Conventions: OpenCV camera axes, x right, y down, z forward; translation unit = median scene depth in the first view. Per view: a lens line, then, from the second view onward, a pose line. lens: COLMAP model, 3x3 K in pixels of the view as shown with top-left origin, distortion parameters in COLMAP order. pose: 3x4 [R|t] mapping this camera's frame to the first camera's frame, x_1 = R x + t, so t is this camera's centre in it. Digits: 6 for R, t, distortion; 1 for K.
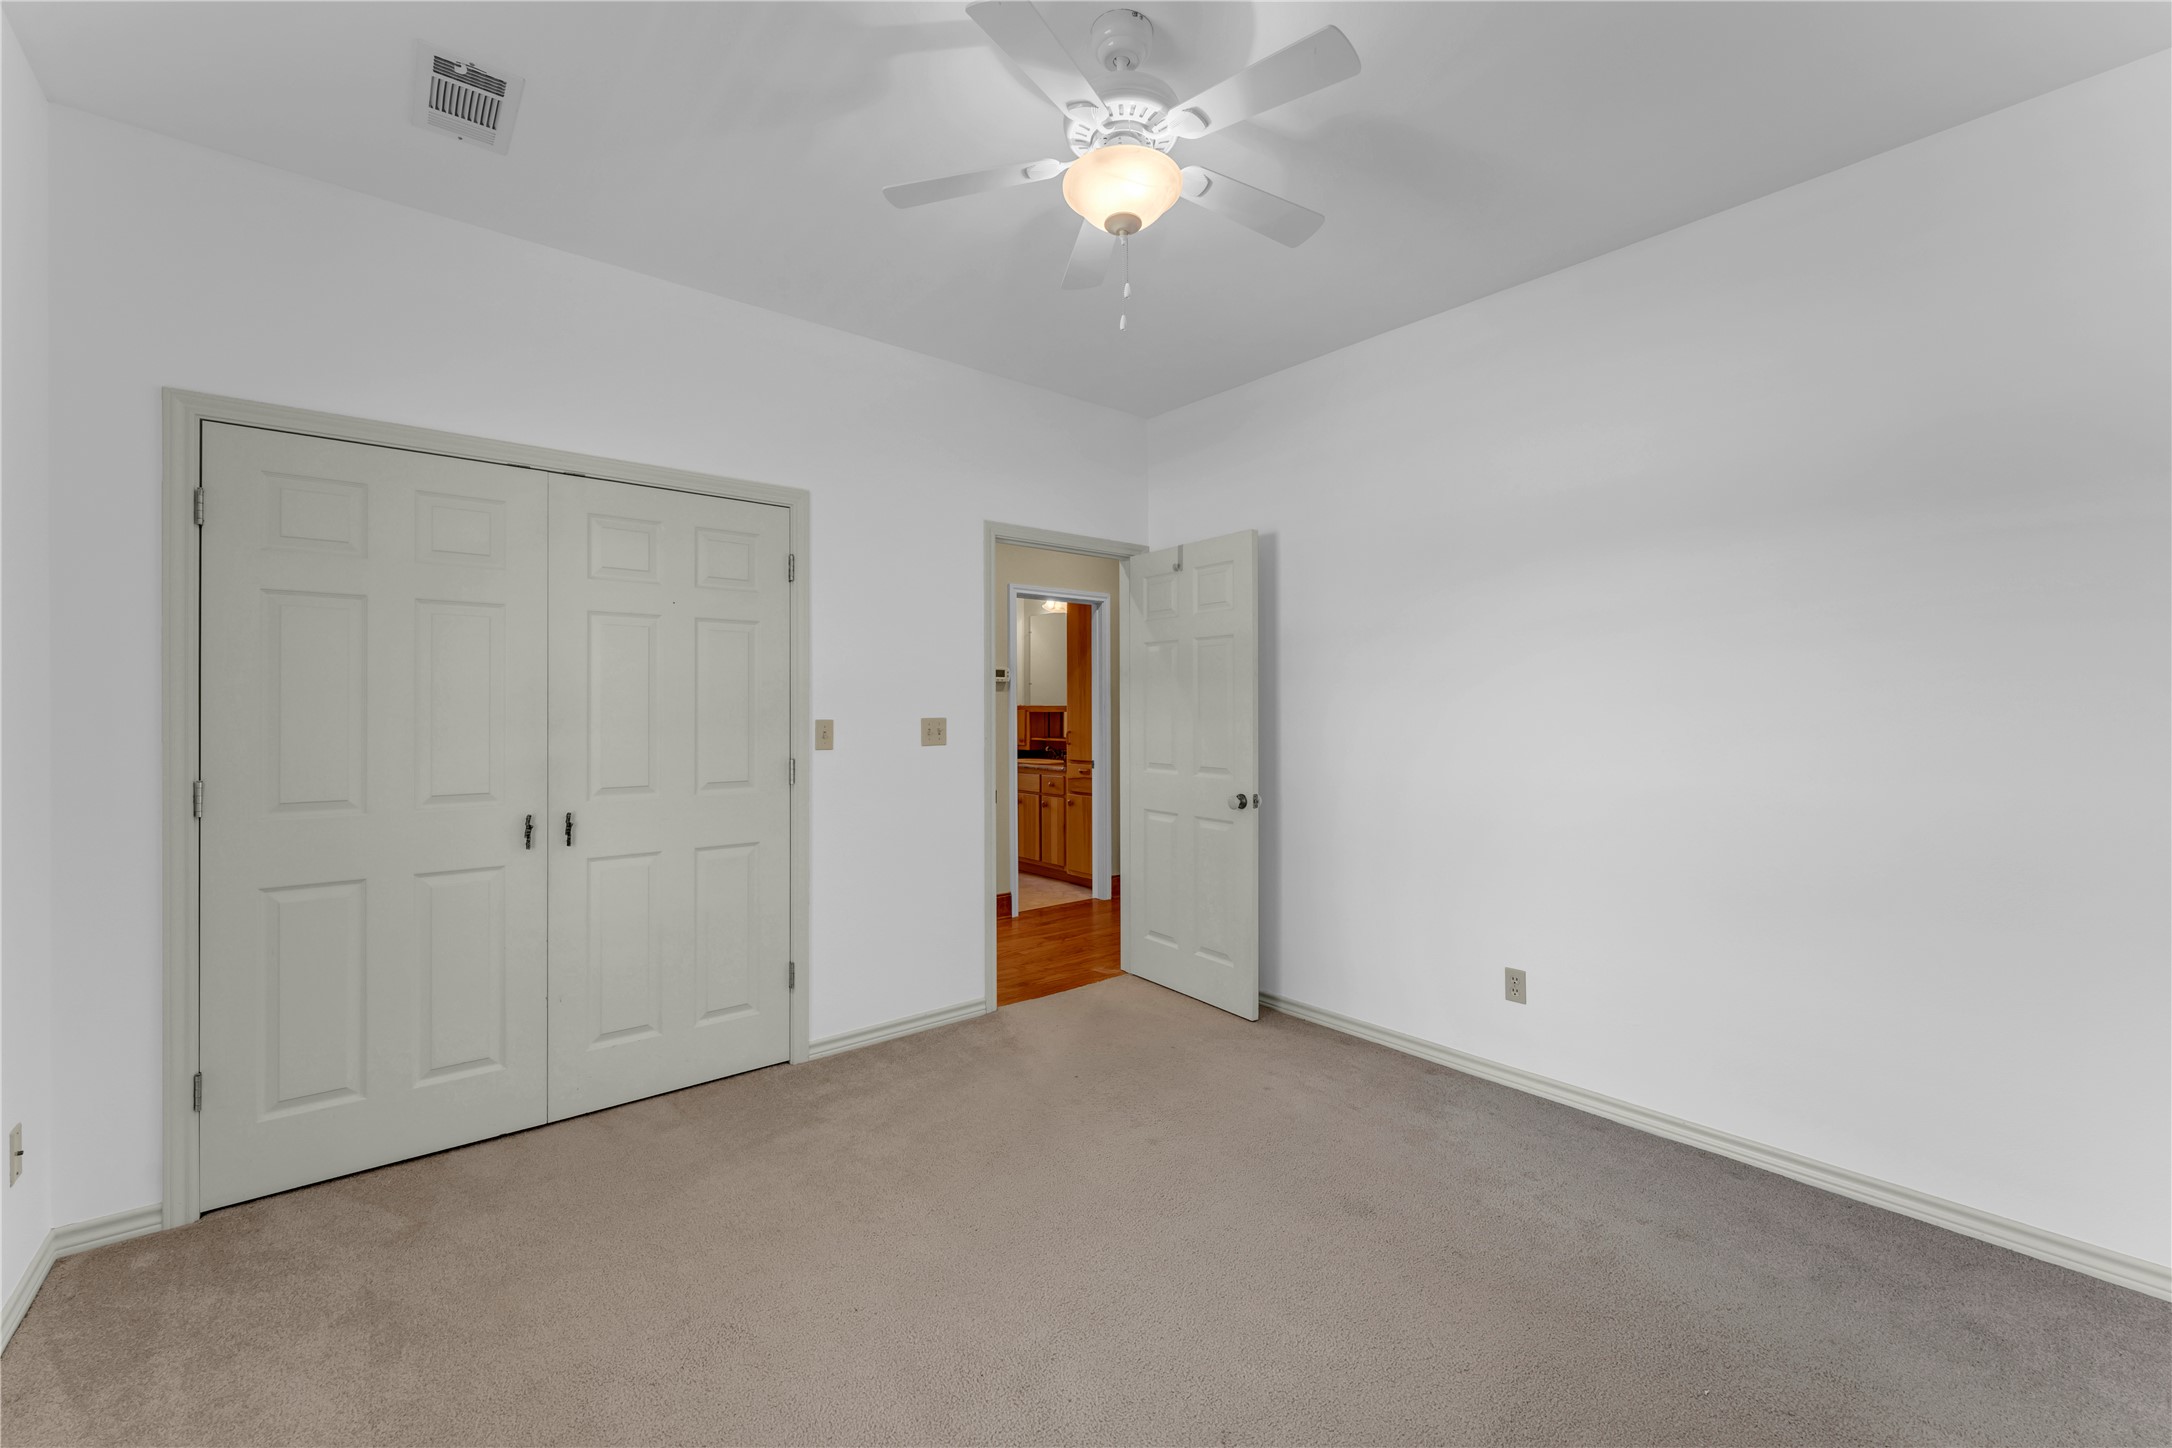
lens RADIAL K [[880.1, 0, 1079.6], [0, 880.1, 725.0], [0, 0, 1]] dist [-0.002003, 0.000092]
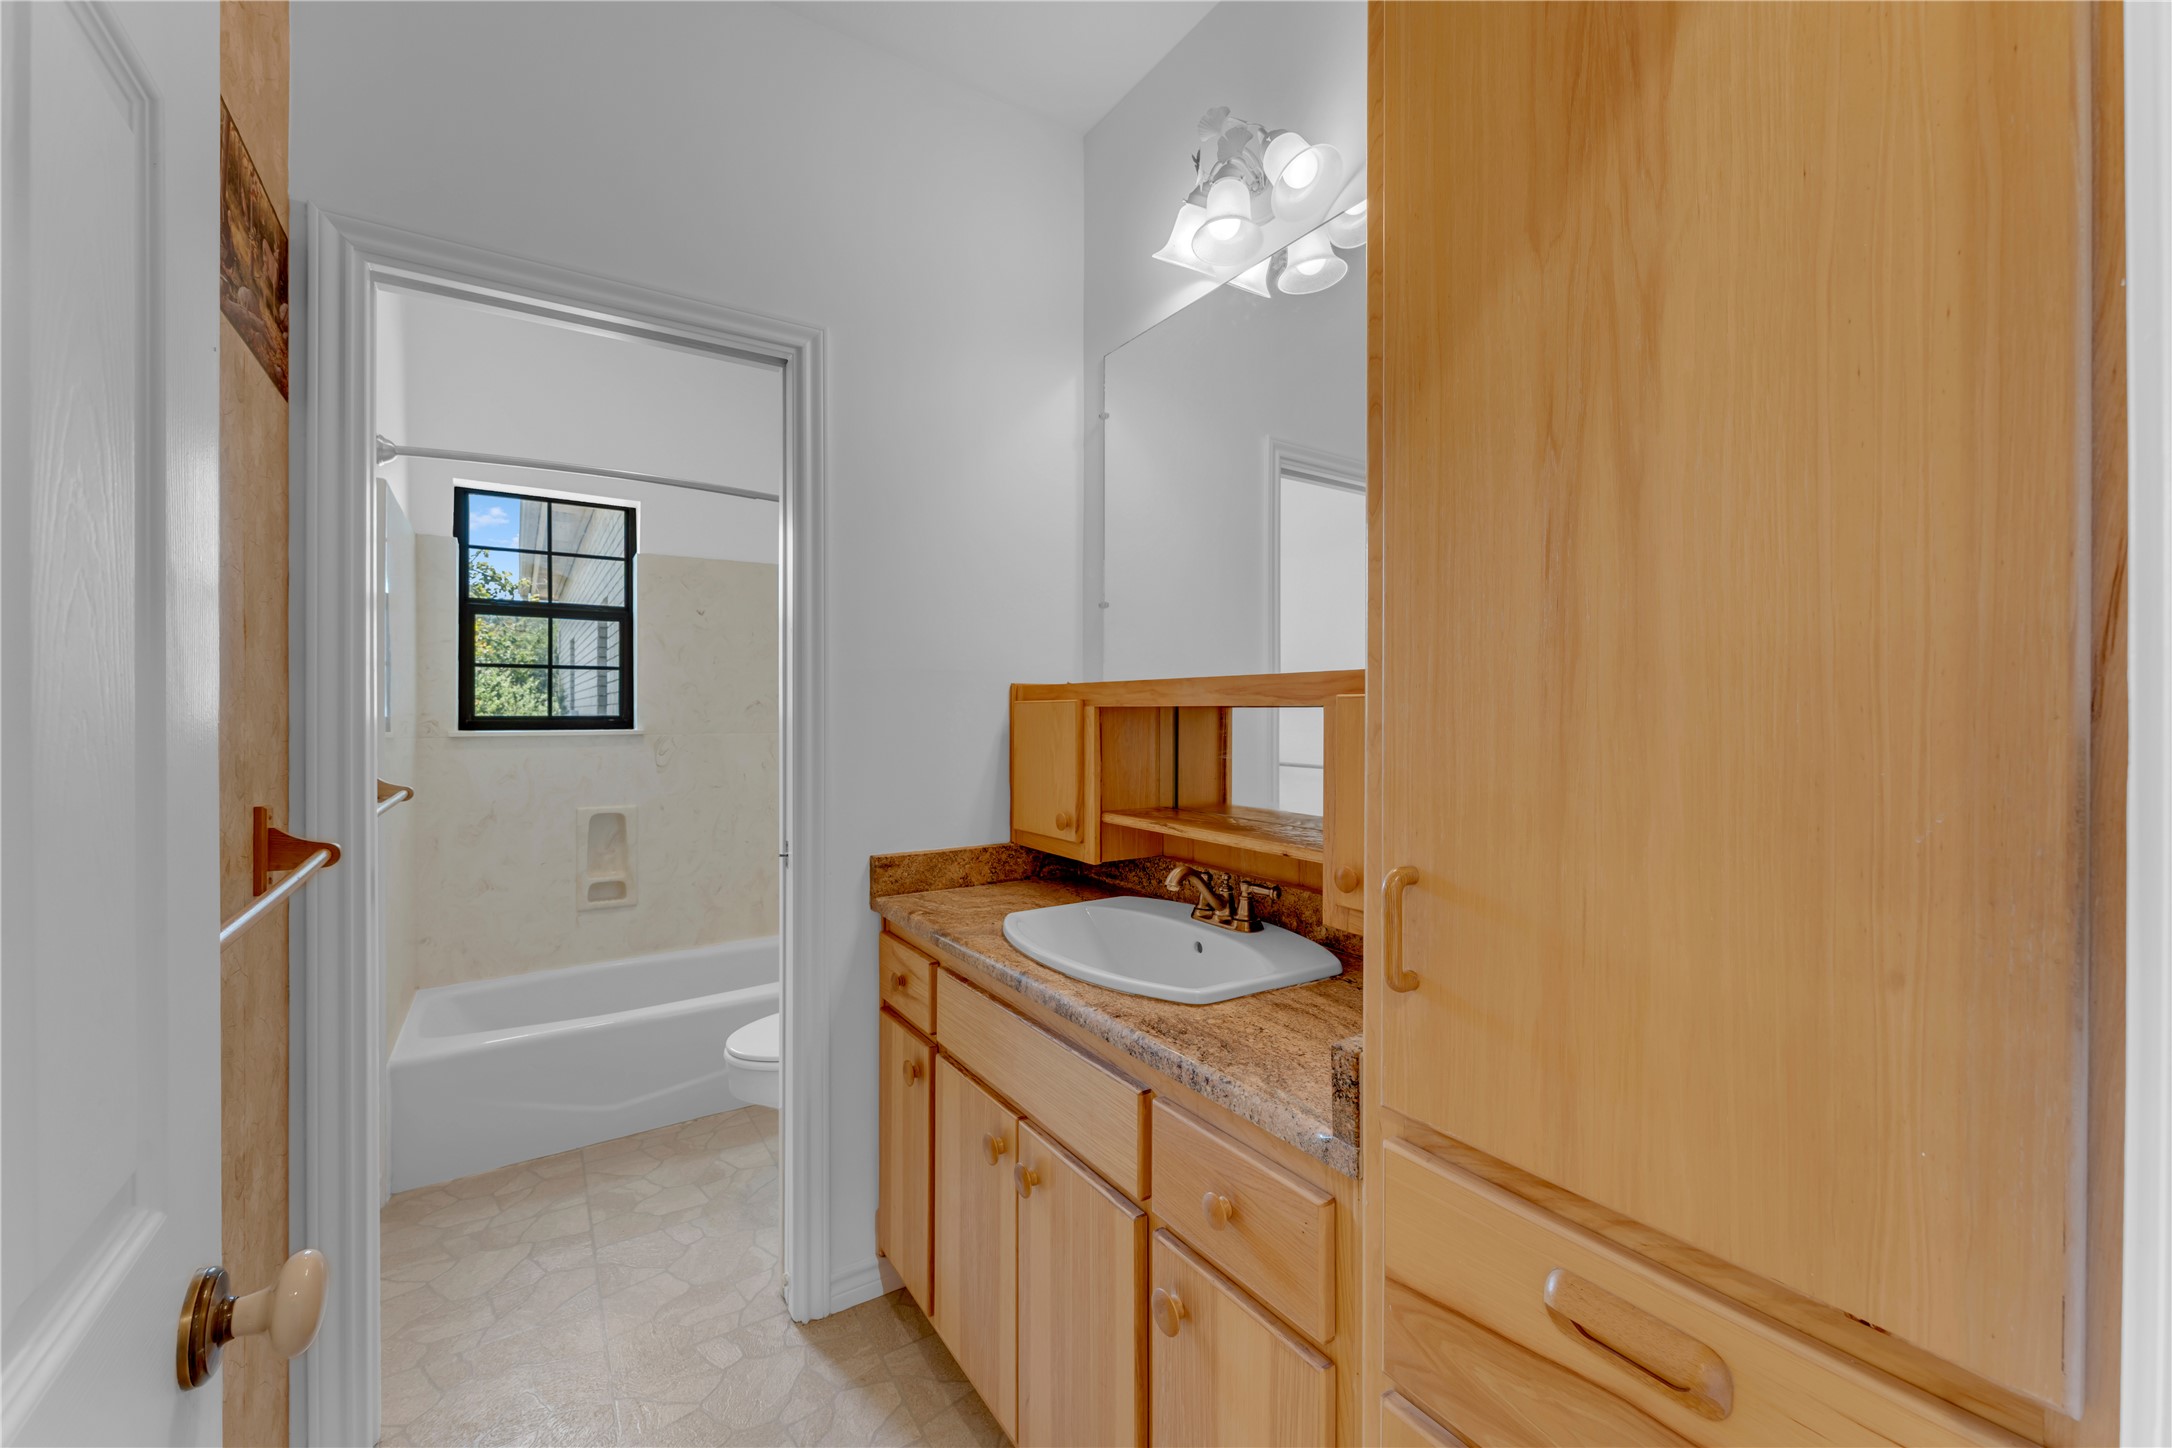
lens RADIAL K [[880.1, 0, 1079.6], [0, 880.1, 725.0], [0, 0, 1]] dist [-0.002003, 0.000092]
pose [[0.994348, 0.004471, -0.106075, -0.035779], [-0.004129, 0.999986, 0.003444, -0.010475], [0.106088, -0.002987, 0.994352, 0.759764]]
